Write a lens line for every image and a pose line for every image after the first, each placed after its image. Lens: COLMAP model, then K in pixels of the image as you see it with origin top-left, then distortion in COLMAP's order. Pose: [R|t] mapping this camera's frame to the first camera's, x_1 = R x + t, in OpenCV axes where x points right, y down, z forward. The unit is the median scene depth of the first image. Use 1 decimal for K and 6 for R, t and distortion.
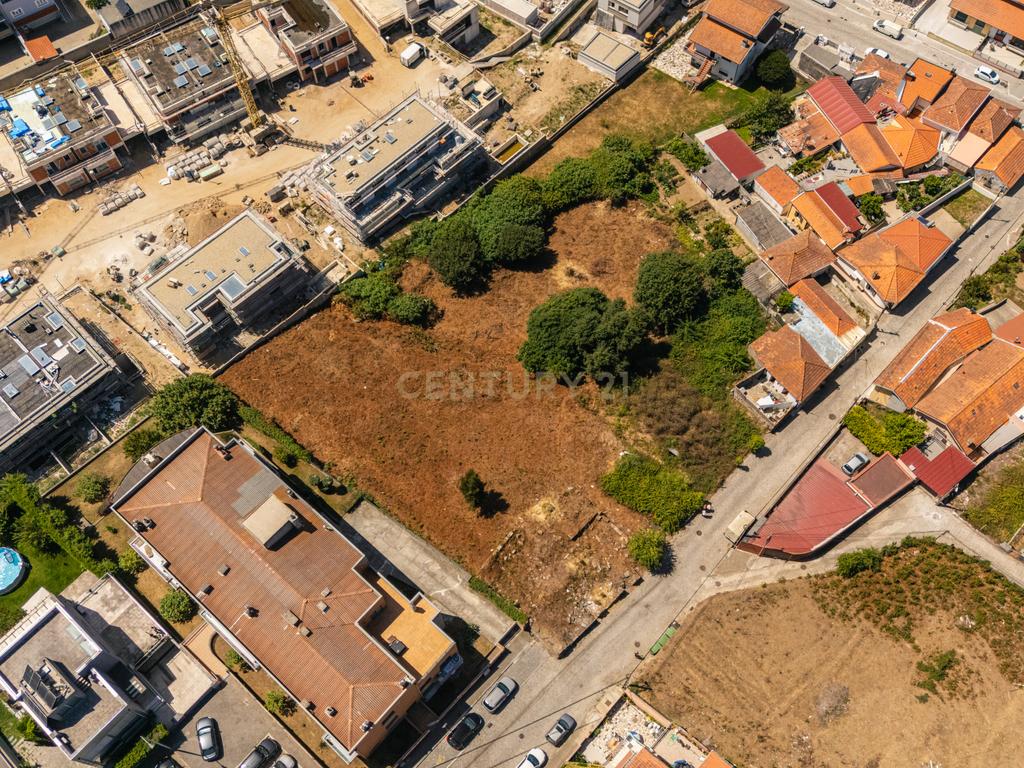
lens RADIAL K [[993.0, 0, 515.9], [0, 993.0, 393.6], [0, 0, 1]] dist [0.039546, 0.000000]
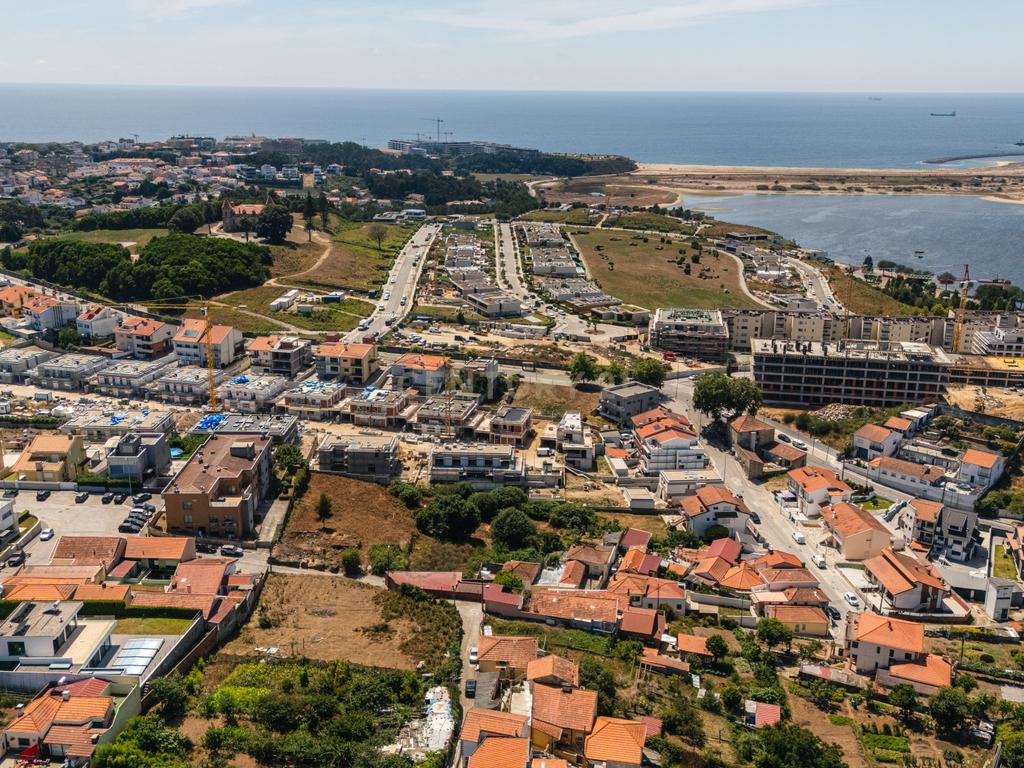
lens RADIAL K [[996.8, 0, 517.0], [0, 996.8, 387.1], [0, 0, 1]] dist [0.039871, 0.000000]
pose [[0.680328, 0.234411, -0.694410, 1.227936], [-0.666515, 0.591934, -0.453180, 0.484009], [0.304815, 0.771146, 0.558948, -0.079873]]
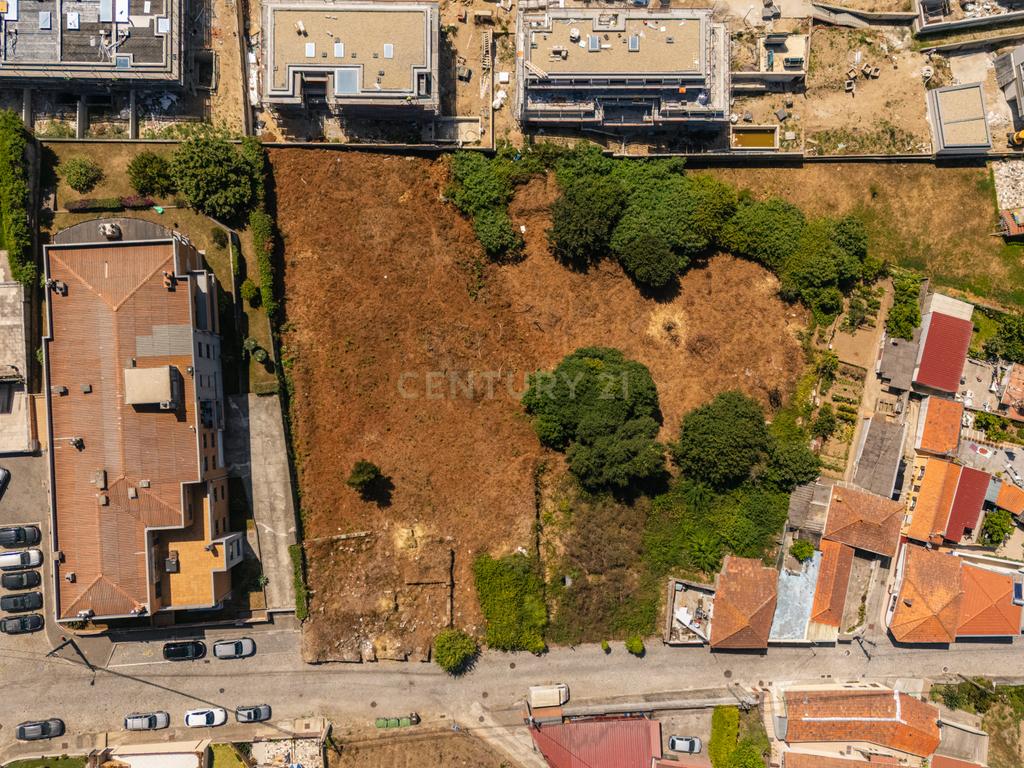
lens RADIAL K [[996.8, 0, 493.0], [0, 996.8, 391.9], [0, 0, 1]] dist [0.039871, 0.000000]
pose [[0.705859, 0.708324, 0.006396, -0.016963], [-0.645530, 0.639513, 0.417509, -0.362089], [0.291641, -0.298831, 0.908650, 0.185902]]
